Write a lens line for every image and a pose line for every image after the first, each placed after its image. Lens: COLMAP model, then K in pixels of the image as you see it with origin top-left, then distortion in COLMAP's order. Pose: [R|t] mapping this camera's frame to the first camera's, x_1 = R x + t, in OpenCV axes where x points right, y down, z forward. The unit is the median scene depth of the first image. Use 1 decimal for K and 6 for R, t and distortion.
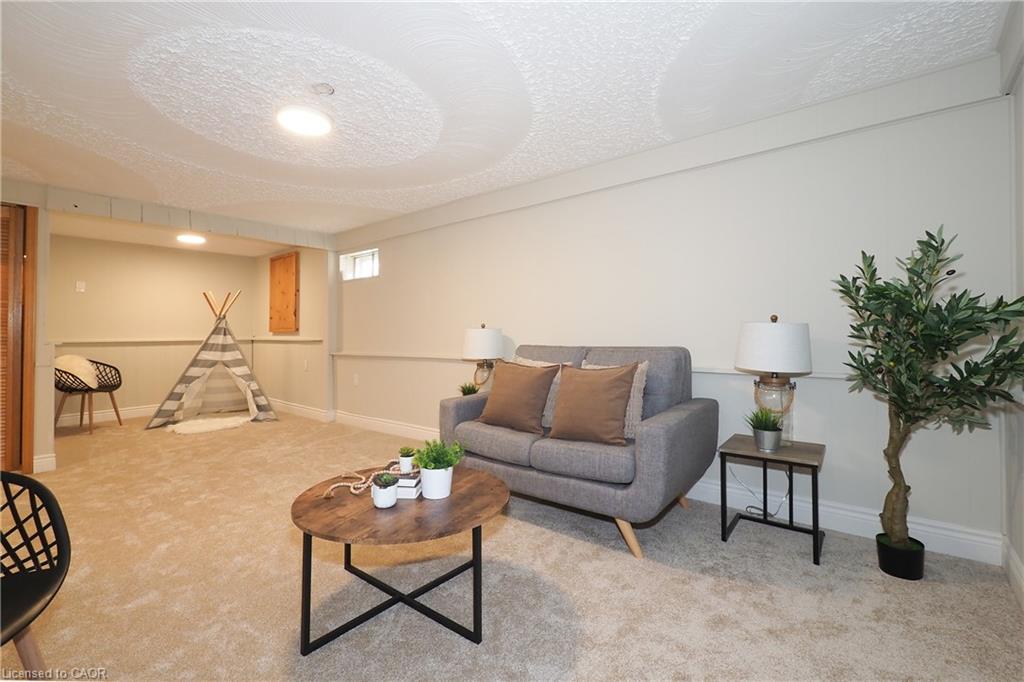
lens RADIAL K [[443.5, 0, 485.8], [0, 443.5, 325.7], [0, 0, 1]] dist [-0.002741, 0.000130]
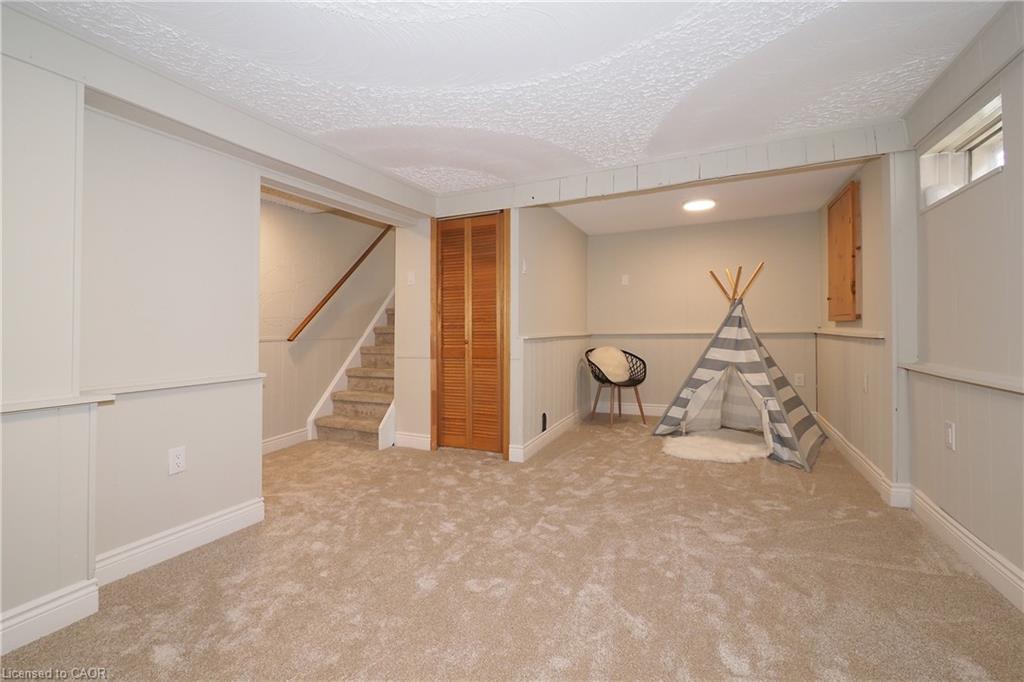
lens RADIAL K [[443.5, 0, 501.1], [0, 443.5, 323.1], [0, 0, 1]] dist [-0.002741, 0.000130]
pose [[0.264015, -0.005814, -0.964501, 0.001524], [0.028278, 0.999599, 0.001715, 0.003145], [0.964104, -0.027727, 0.264074, 0.451207]]
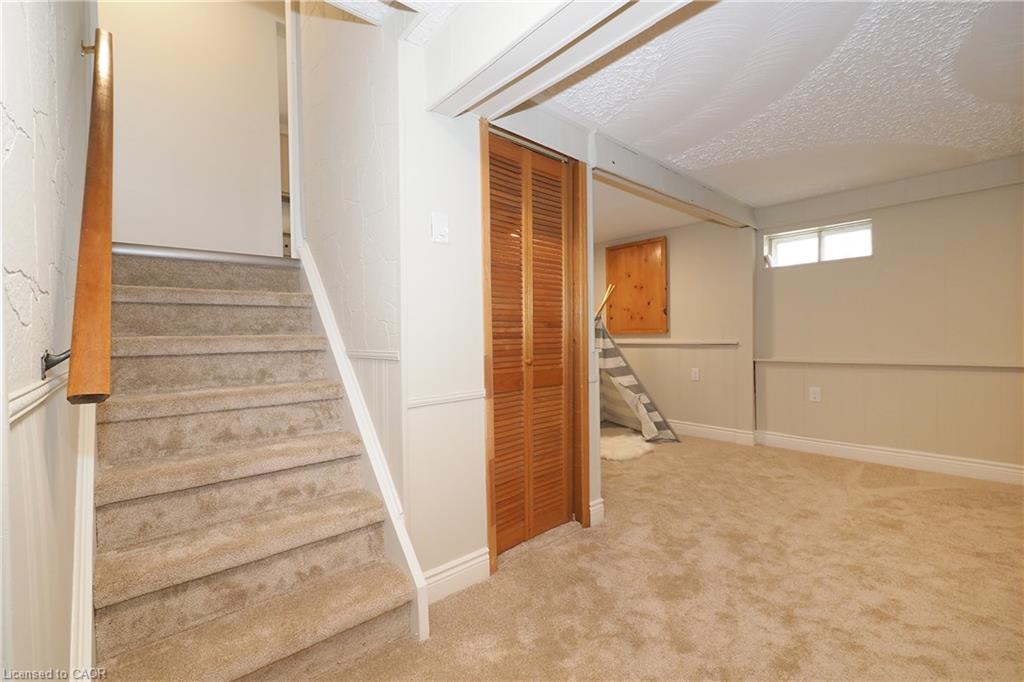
lens RADIAL K [[443.5, 0, 502.9], [0, 443.5, 349.9], [0, 0, 1]] dist [-0.002741, 0.000130]
pose [[0.993098, -0.005306, -0.117164, -0.699242], [0.010870, 0.998841, 0.046898, 0.002592], [0.116780, -0.047848, 0.992005, 0.156434]]
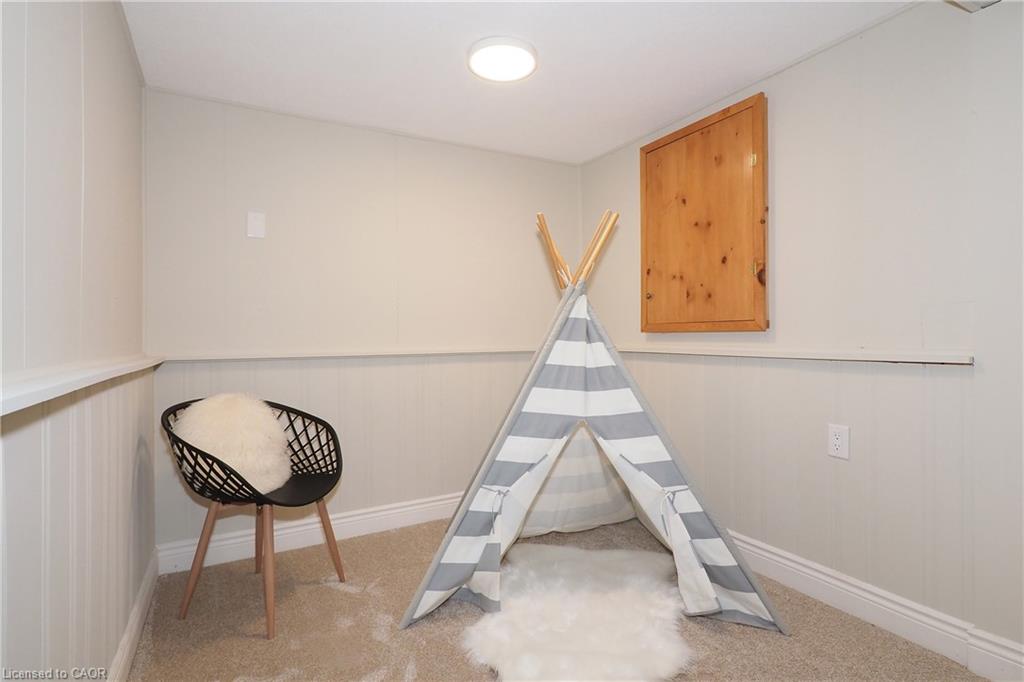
lens RADIAL K [[516.5, 0, 511.8], [0, 516.5, 342.7], [0, 0, 1]] dist [0.012762, -0.000708]
pose [[0.940331, 0.004894, -0.340226, -0.523369], [0.006202, 0.999484, 0.031518, 0.009885], [0.340204, -0.031748, 0.939815, 0.621595]]
